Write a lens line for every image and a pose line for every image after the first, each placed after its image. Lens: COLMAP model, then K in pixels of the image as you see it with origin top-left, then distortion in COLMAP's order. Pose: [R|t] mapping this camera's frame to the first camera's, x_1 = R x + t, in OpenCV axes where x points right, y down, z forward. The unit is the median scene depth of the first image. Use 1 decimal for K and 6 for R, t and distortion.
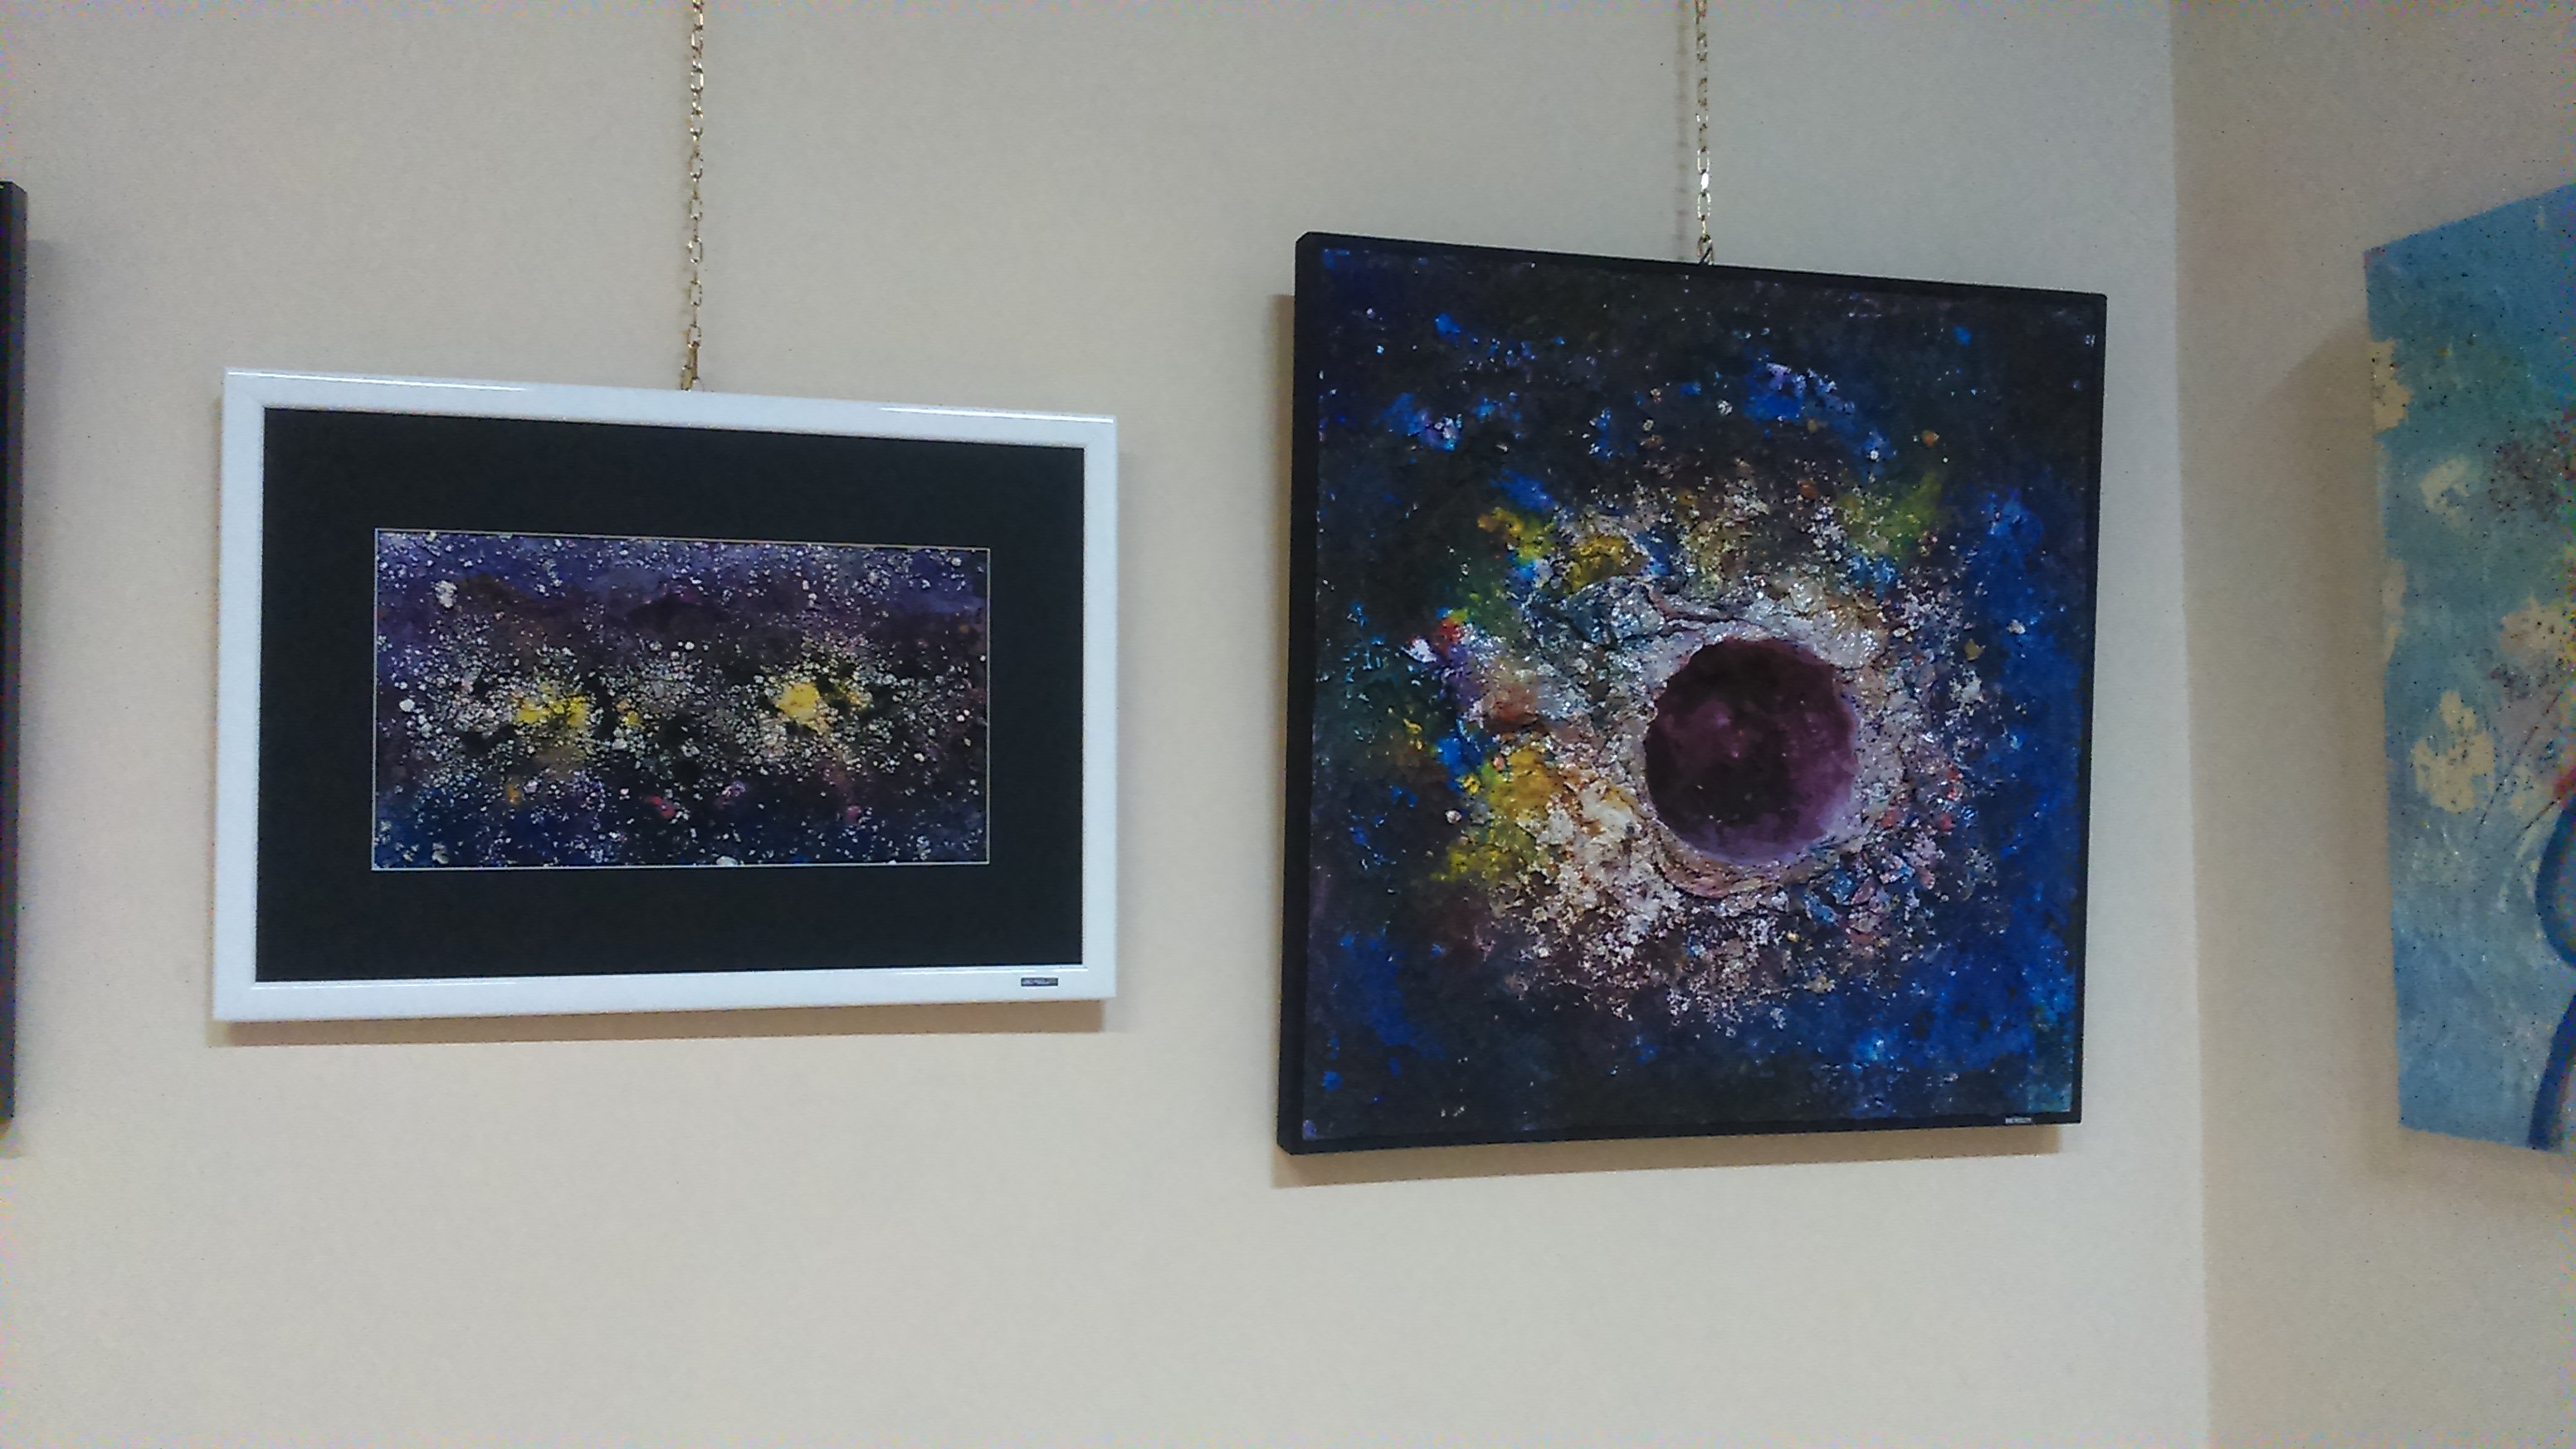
lens RADIAL K [[2052.2, 0, 1286.7], [0, 2052.2, 743.8], [0, 0, 1]] dist [0.030310, -0.001009]
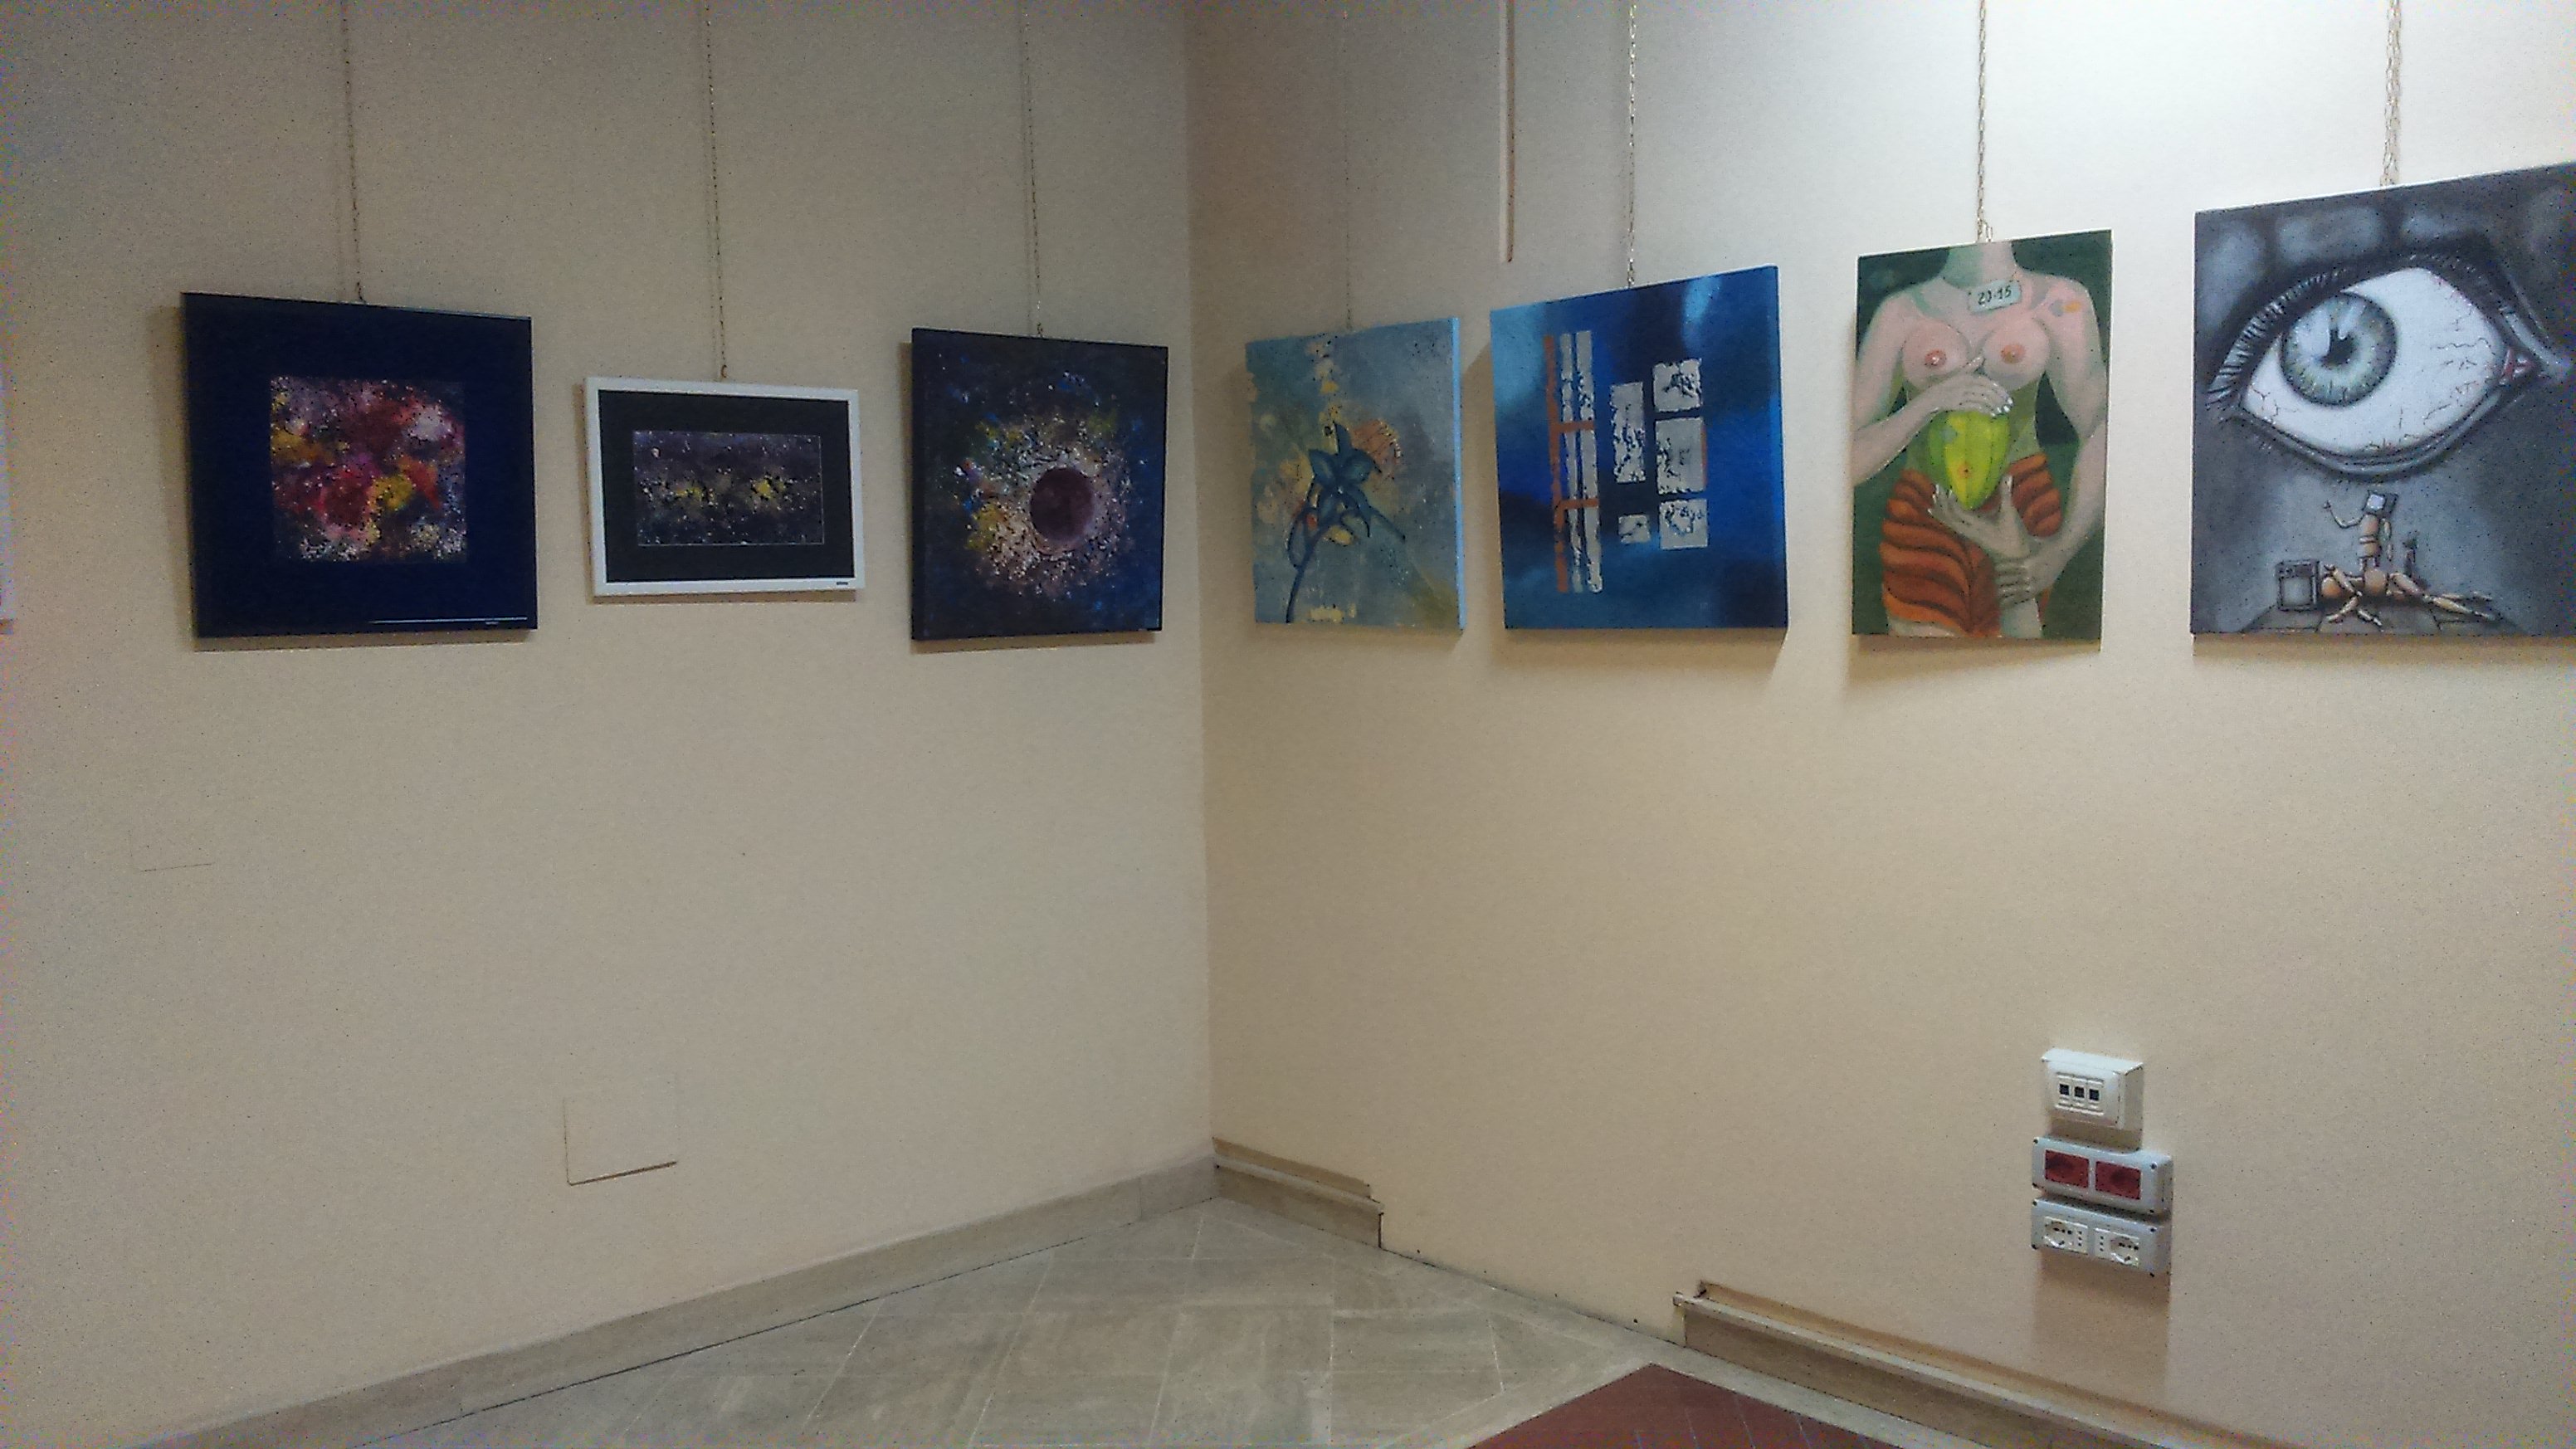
lens RADIAL K [[2052.2, 0, 1294.4], [0, 2052.2, 727.5], [0, 0, 1]] dist [0.030310, -0.001009]
pose [[0.897508, -0.049039, 0.438264, -0.817085], [-0.003247, 0.993036, 0.117763, -0.028750], [-0.440987, -0.107116, 0.891098, -1.898520]]
